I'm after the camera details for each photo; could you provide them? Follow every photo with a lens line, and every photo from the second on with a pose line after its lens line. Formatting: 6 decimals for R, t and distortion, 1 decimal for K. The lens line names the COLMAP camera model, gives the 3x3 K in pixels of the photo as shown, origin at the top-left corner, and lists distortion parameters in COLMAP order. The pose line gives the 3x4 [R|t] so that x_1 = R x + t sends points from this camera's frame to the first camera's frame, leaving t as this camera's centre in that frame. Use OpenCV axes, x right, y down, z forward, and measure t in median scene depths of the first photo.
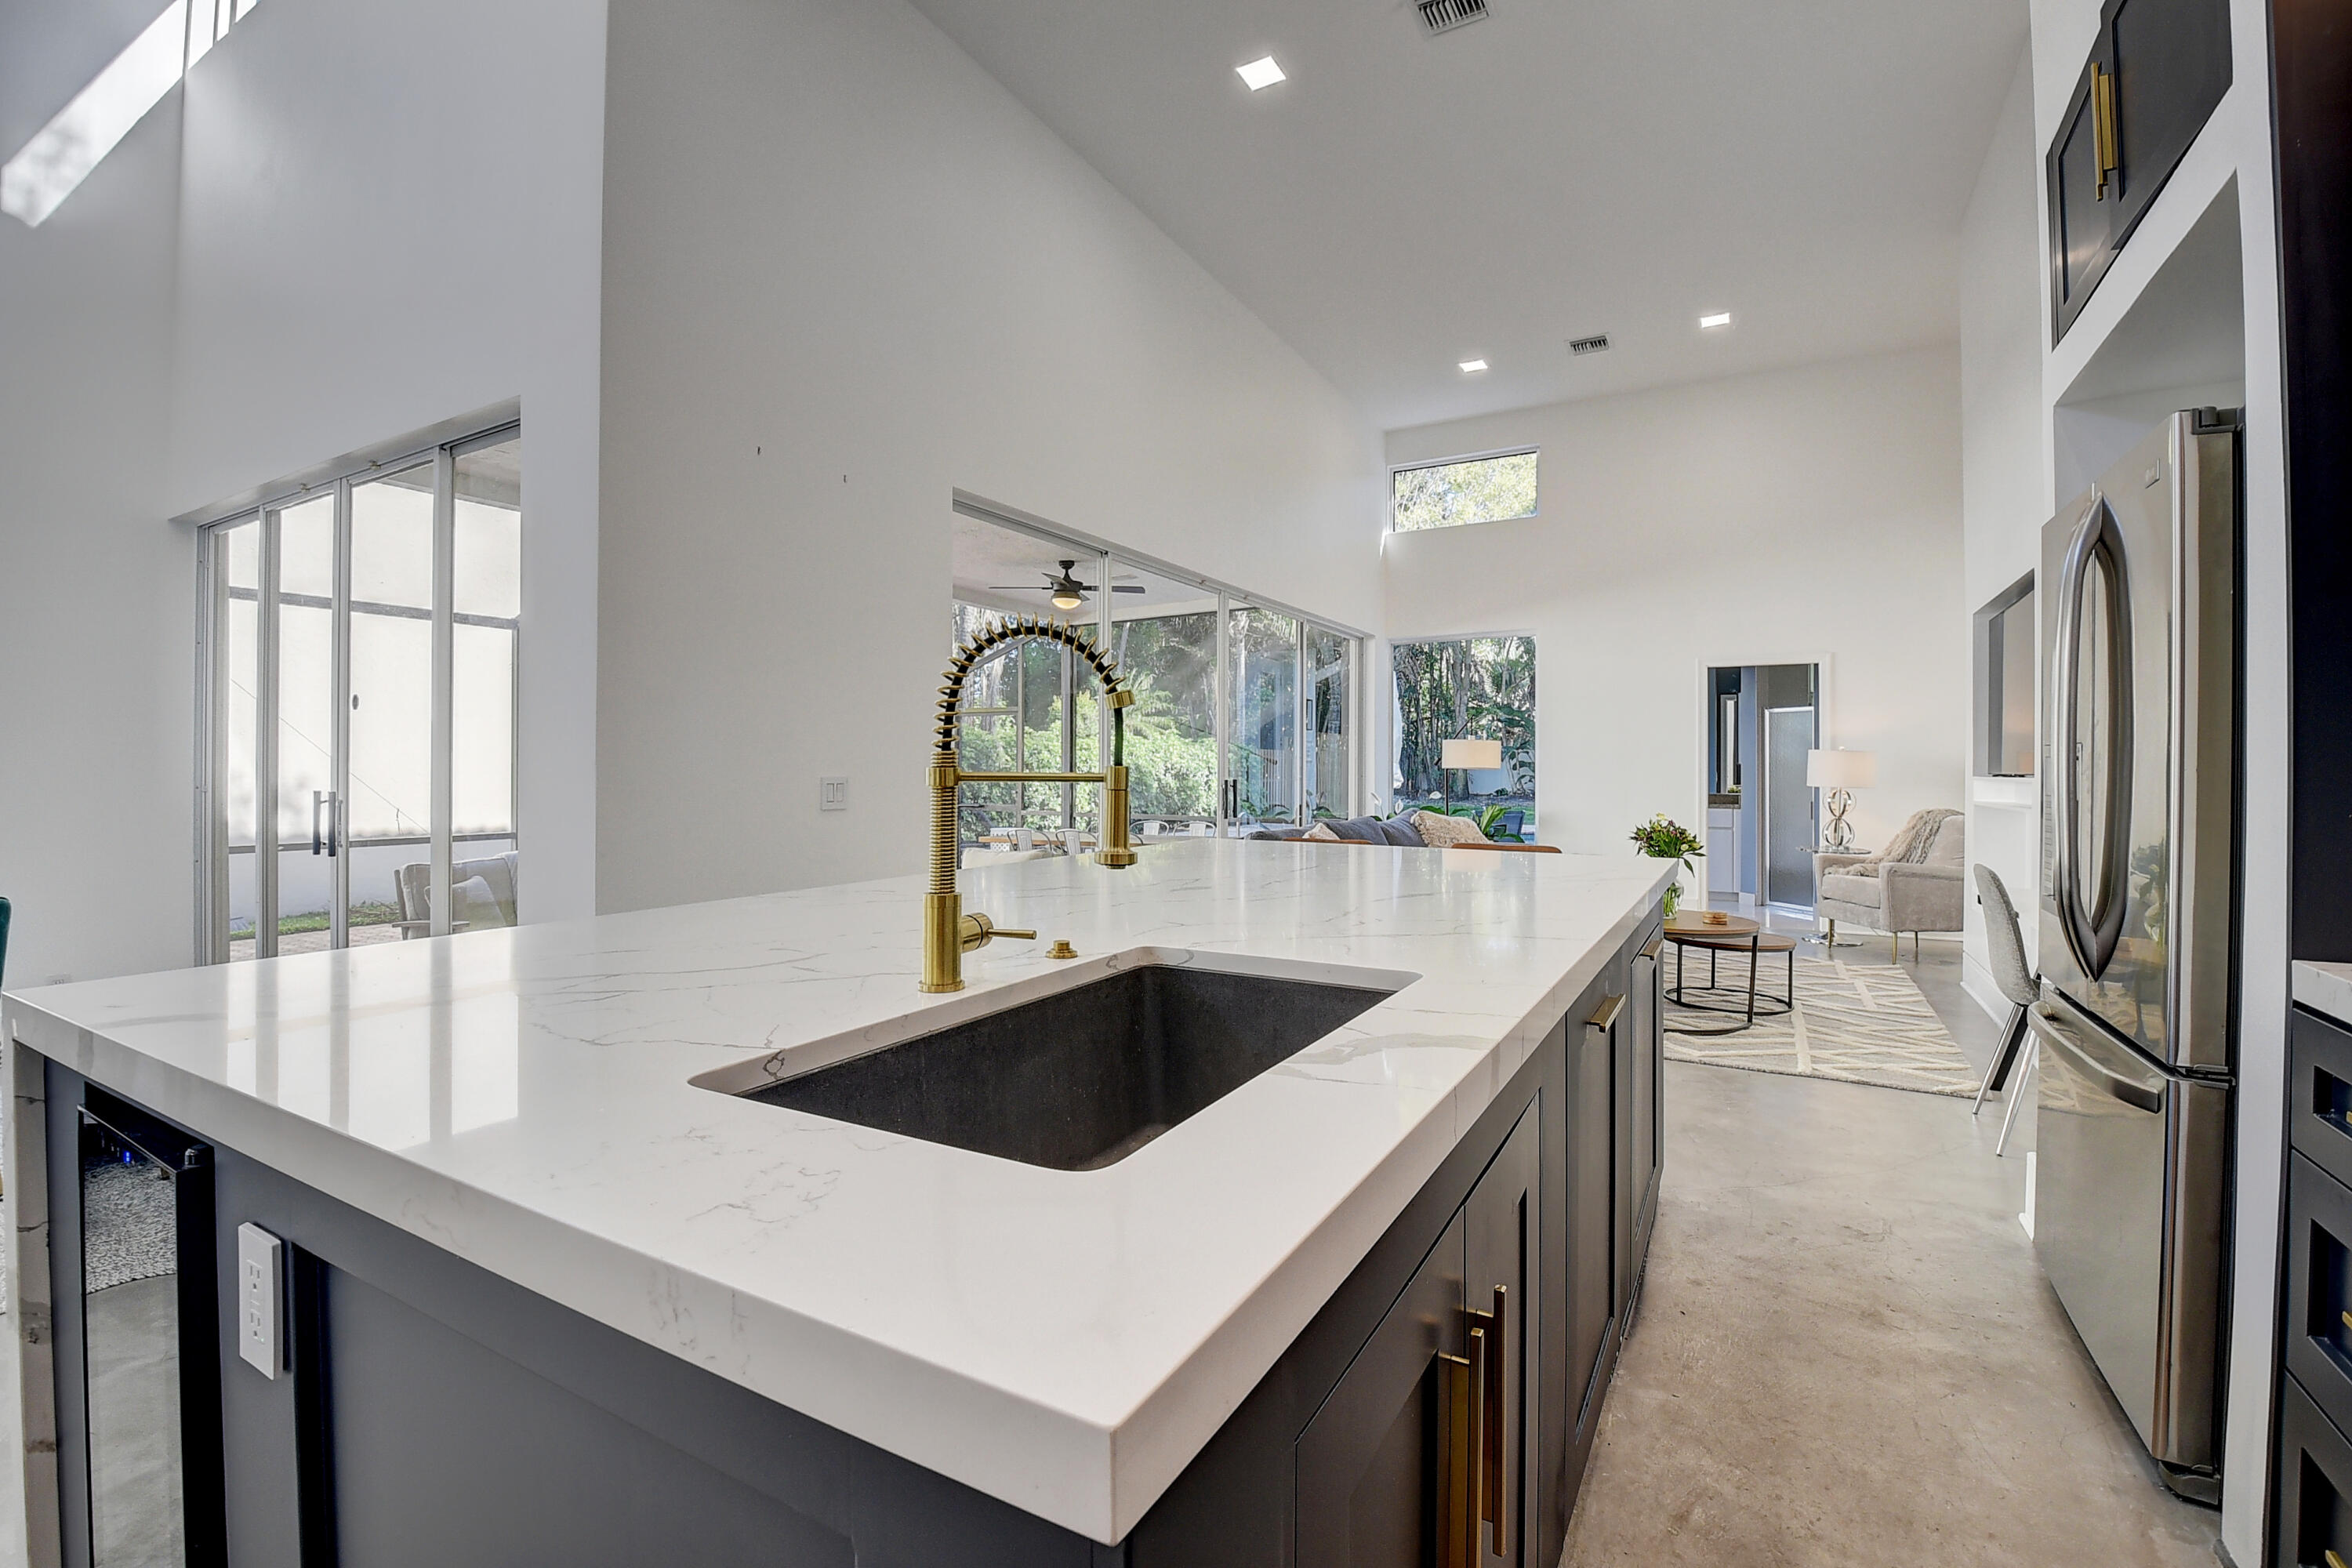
lens RADIAL K [[1037.2, 0, 1166.5], [0, 1037.2, 765.0], [0, 0, 1]] dist [0.014407, -0.027602]
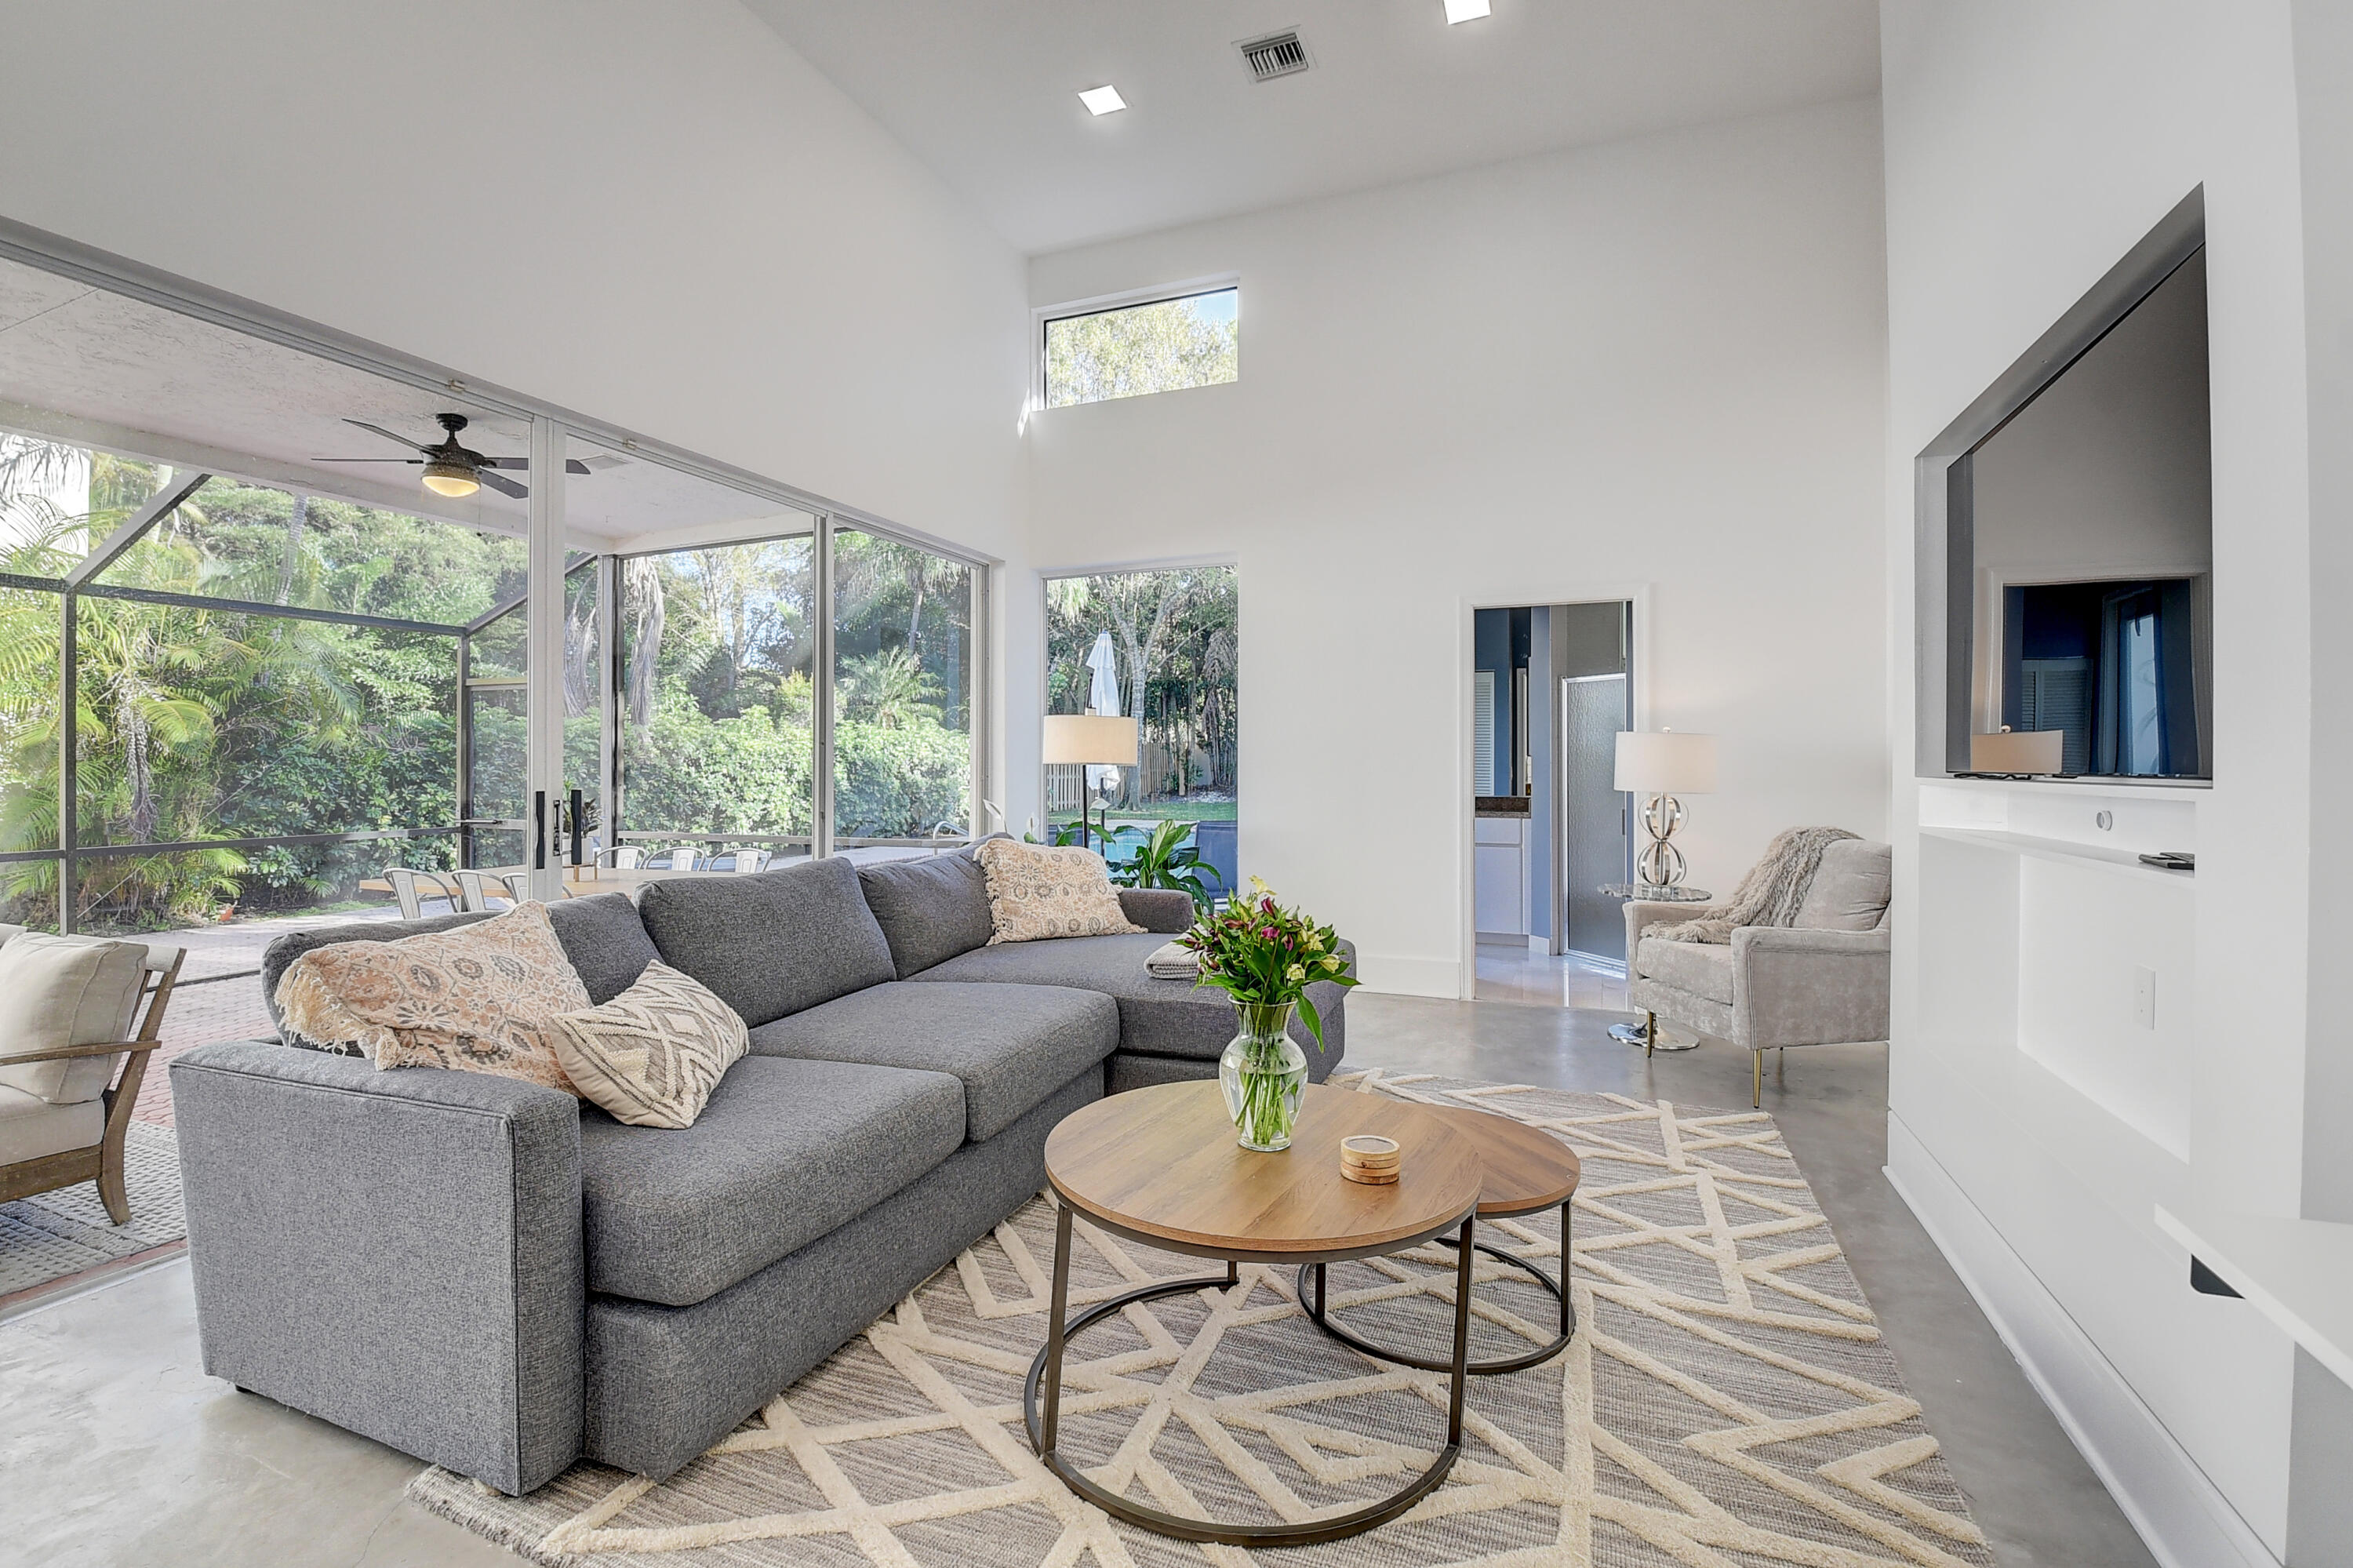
lens RADIAL K [[1037.7, 0, 1167.0], [0, 1037.7, 764.9], [0, 0, 1]] dist [0.014407, -0.027602]
pose [[0.990609, -0.004497, 0.136652, 0.250819], [0.003688, 0.999974, 0.006173, 0.000646], [-0.136676, -0.005611, 0.990600, 0.395880]]
